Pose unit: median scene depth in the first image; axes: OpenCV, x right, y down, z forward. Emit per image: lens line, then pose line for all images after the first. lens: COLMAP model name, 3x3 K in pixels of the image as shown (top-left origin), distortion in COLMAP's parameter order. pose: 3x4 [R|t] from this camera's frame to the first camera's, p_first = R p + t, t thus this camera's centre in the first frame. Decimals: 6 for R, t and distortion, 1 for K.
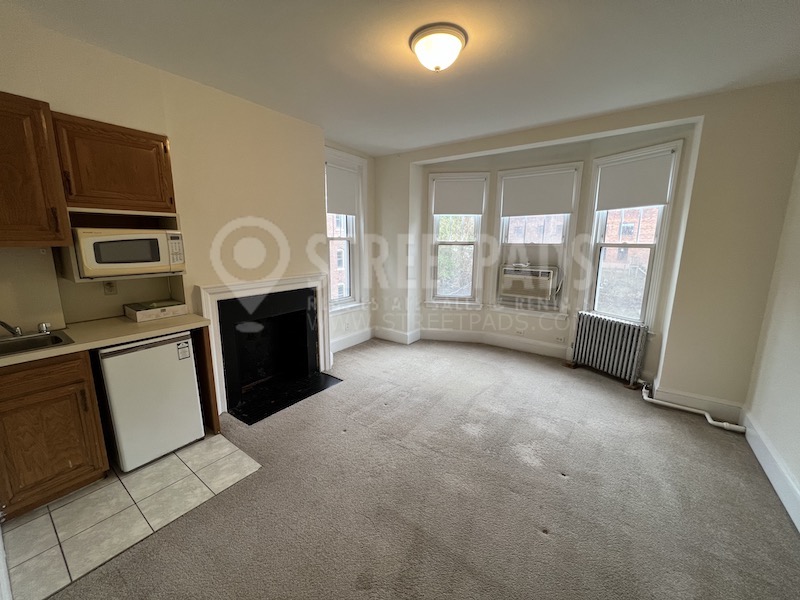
lens RADIAL K [[319.7, 0, 396.7], [0, 319.7, 298.6], [0, 0, 1]] dist [-0.000884, -0.000182]
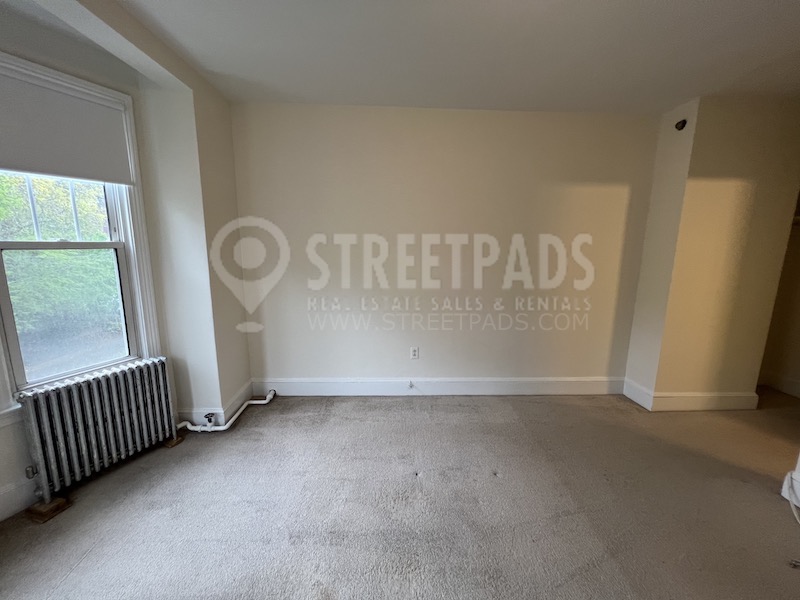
lens RADIAL K [[319.7, 0, 396.7], [0, 319.7, 298.6], [0, 0, 1]] dist [-0.000884, -0.000182]
pose [[-0.619071, -0.147376, 0.771383, -0.082692], [0.129386, 0.949672, 0.285277, -0.168272], [-0.774603, 0.276413, -0.568846, 0.930948]]
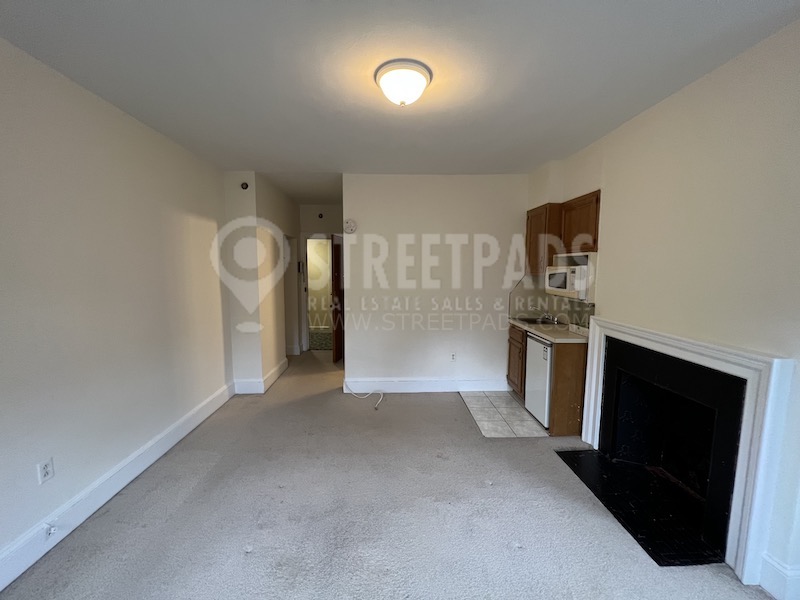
lens RADIAL K [[319.7, 0, 396.7], [0, 319.7, 298.6], [0, 0, 1]] dist [-0.000884, -0.000182]
pose [[-0.789058, 0.051712, -0.612139, 0.442409], [-0.120515, 0.964058, 0.236787, -0.209051], [0.602382, 0.260610, -0.754466, 1.072965]]
